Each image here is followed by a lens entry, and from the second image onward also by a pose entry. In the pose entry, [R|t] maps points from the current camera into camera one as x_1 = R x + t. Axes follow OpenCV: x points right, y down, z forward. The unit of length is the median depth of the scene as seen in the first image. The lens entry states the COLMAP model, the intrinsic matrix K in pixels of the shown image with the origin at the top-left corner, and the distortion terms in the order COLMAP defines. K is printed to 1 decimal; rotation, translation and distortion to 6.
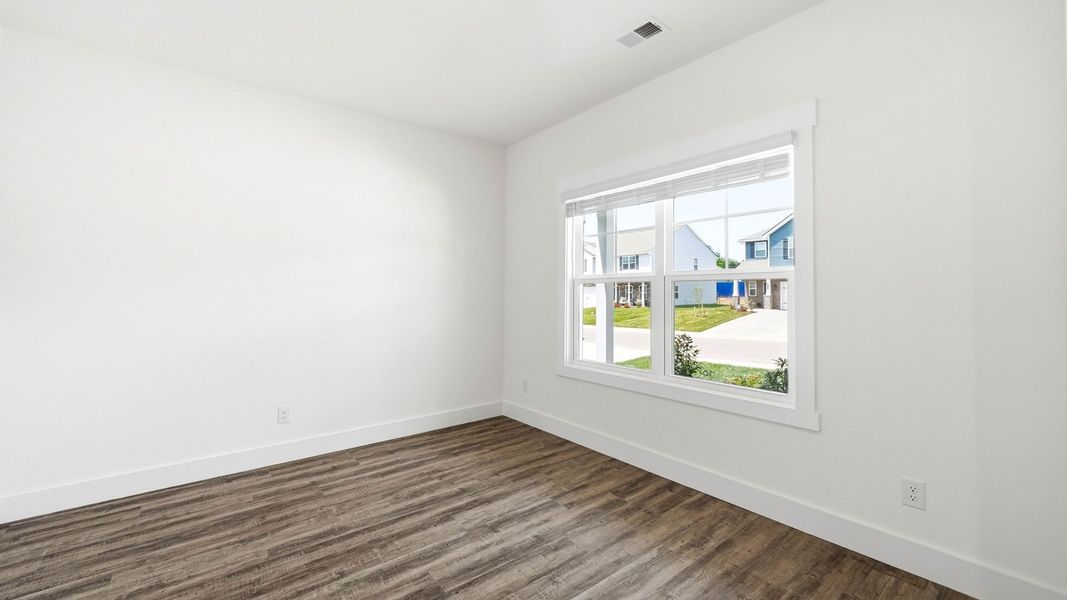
lens RADIAL K [[410.2, 0, 513.6], [0, 410.2, 291.1], [0, 0, 1]] dist [0.002286, -0.000161]
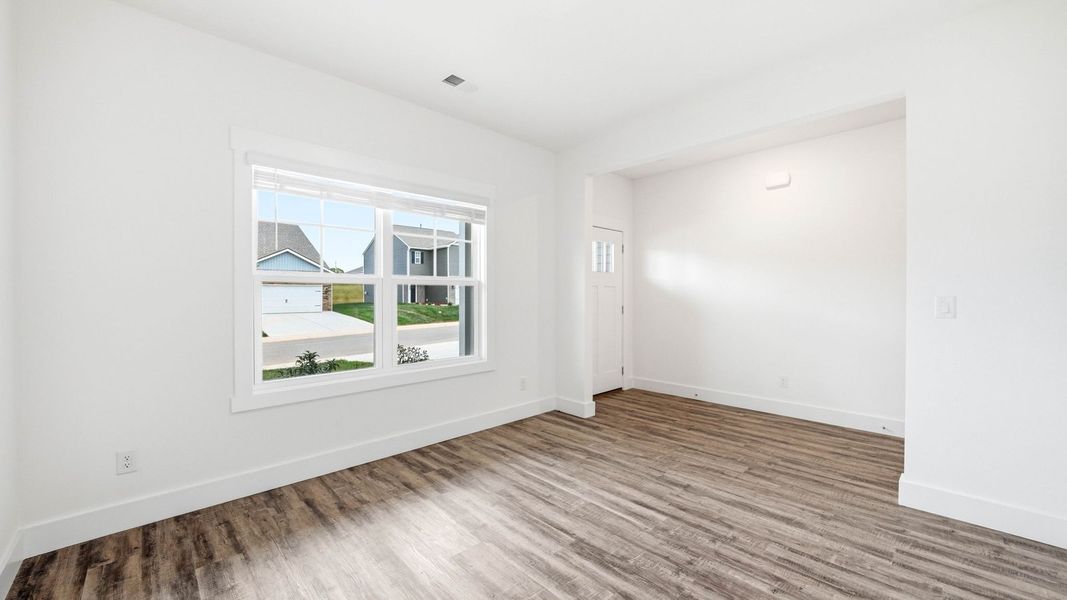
lens RADIAL K [[410.2, 0, 526.5], [0, 410.2, 299.7], [0, 0, 1]] dist [0.002286, -0.000161]
pose [[-0.078749, -0.004102, 0.996886, -0.924886], [-0.001406, 0.999991, 0.004003, 0.022324], [-0.996893, -0.001086, -0.078754, 0.854408]]
